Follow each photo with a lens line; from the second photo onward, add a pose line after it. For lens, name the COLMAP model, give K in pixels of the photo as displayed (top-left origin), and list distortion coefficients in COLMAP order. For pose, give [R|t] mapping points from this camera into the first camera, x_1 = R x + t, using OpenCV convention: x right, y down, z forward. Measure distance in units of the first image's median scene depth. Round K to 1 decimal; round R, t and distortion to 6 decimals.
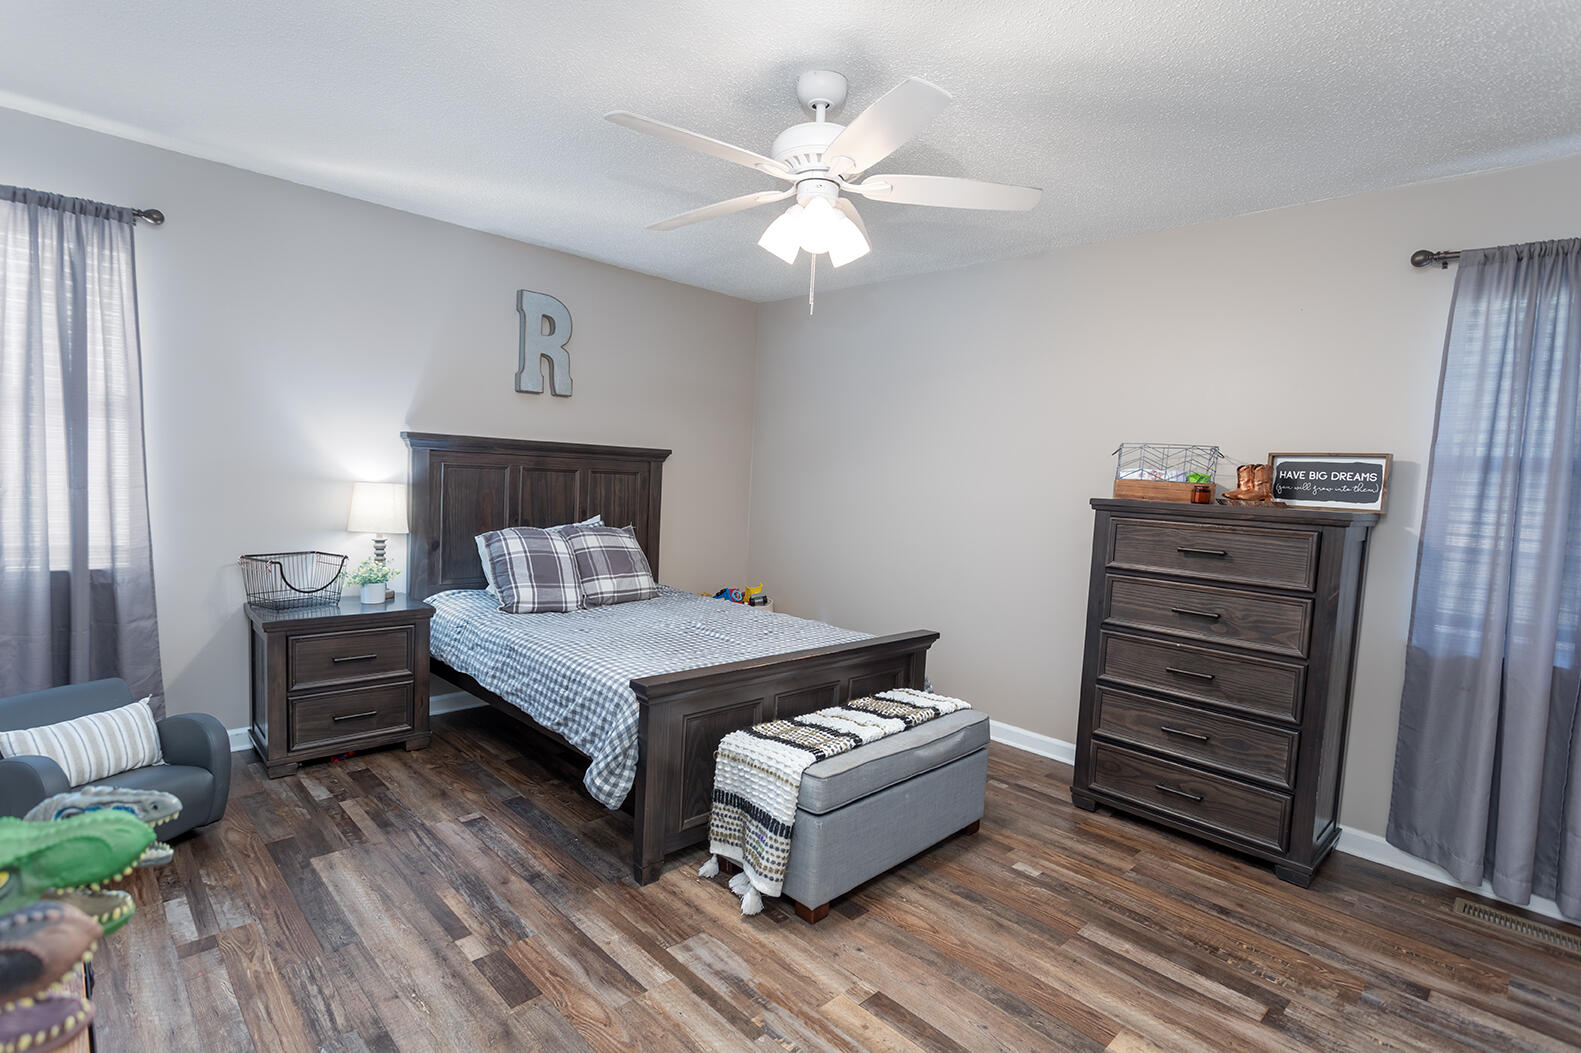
lens RADIAL K [[755.2, 0, 773.5], [0, 755.2, 528.5], [0, 0, 1]] dist [-0.000350, 0.002198]
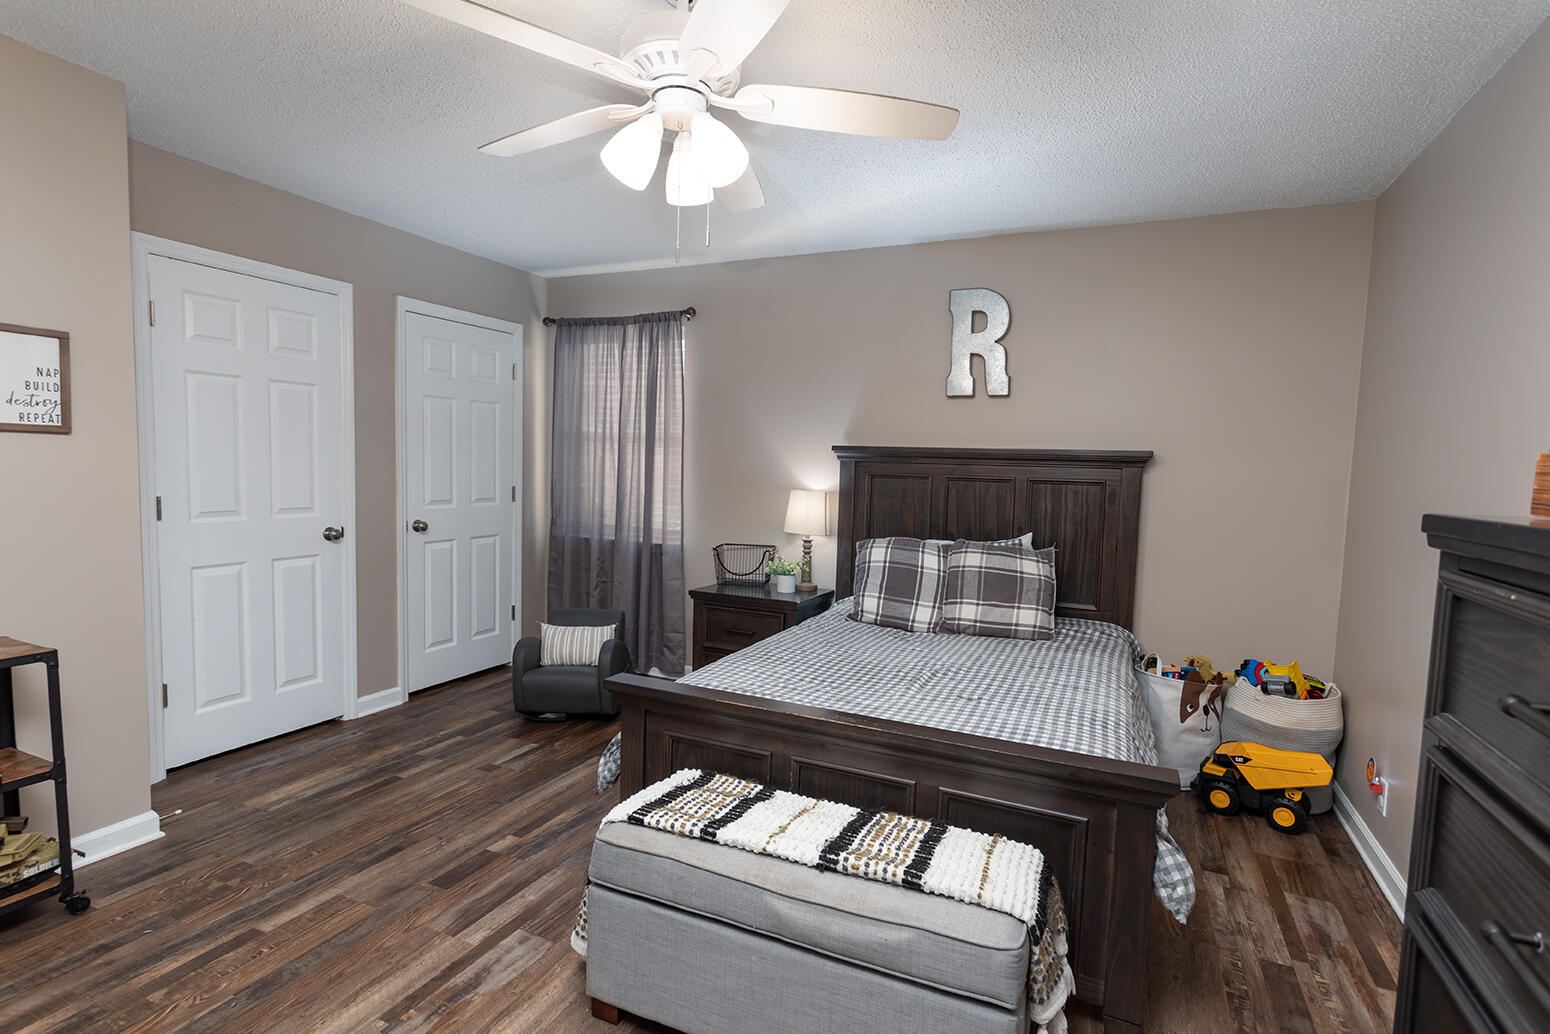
lens RADIAL K [[740.4, 0, 763.0], [0, 740.4, 520.9], [0, 0, 1]] dist [-0.000350, 0.002198]
pose [[0.385603, 0.032775, -0.922082, 0.597608], [-0.078333, 0.996924, 0.002677, -0.014841], [0.919333, 0.071197, 0.386984, 0.587793]]
